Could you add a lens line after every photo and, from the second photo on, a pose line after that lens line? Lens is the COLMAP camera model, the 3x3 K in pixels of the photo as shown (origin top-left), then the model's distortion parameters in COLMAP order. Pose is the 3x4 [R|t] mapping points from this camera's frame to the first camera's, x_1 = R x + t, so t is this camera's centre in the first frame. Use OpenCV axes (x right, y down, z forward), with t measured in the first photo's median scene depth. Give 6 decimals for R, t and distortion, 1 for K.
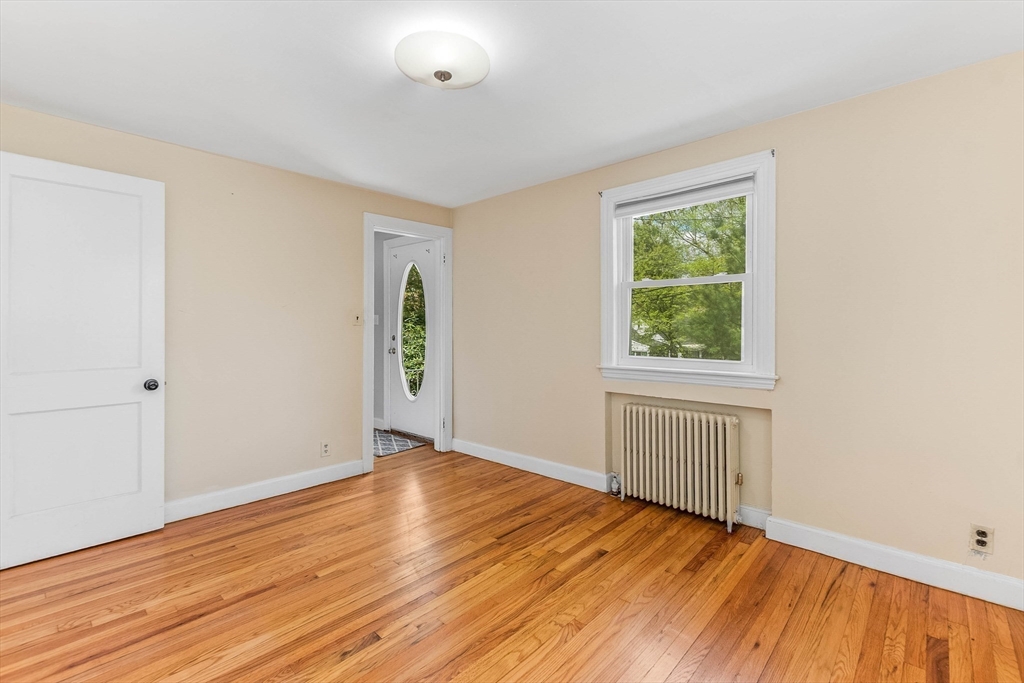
lens RADIAL K [[442.8, 0, 514.7], [0, 442.8, 335.8], [0, 0, 1]] dist [0.001447, -0.001270]
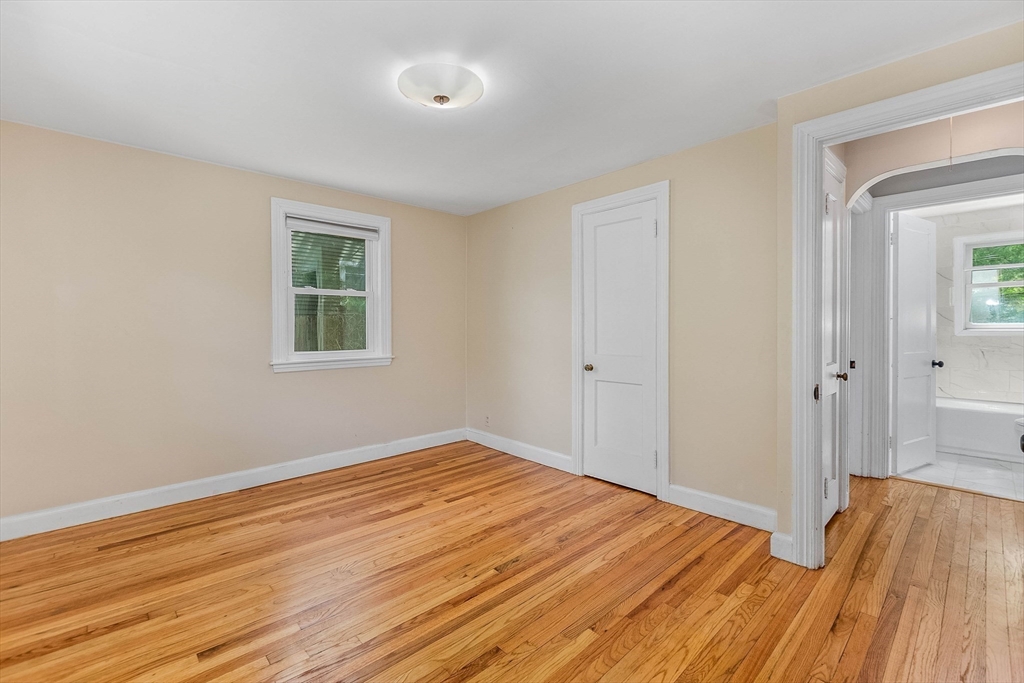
lens RADIAL K [[442.8, 0, 513.5], [0, 442.8, 339.0], [0, 0, 1]] dist [0.001447, -0.001270]
pose [[-0.997905, 0.002846, 0.064627, -0.386110], [0.005919, 0.998858, 0.047405, -0.034433], [-0.064418, 0.047689, -0.996783, 1.953272]]
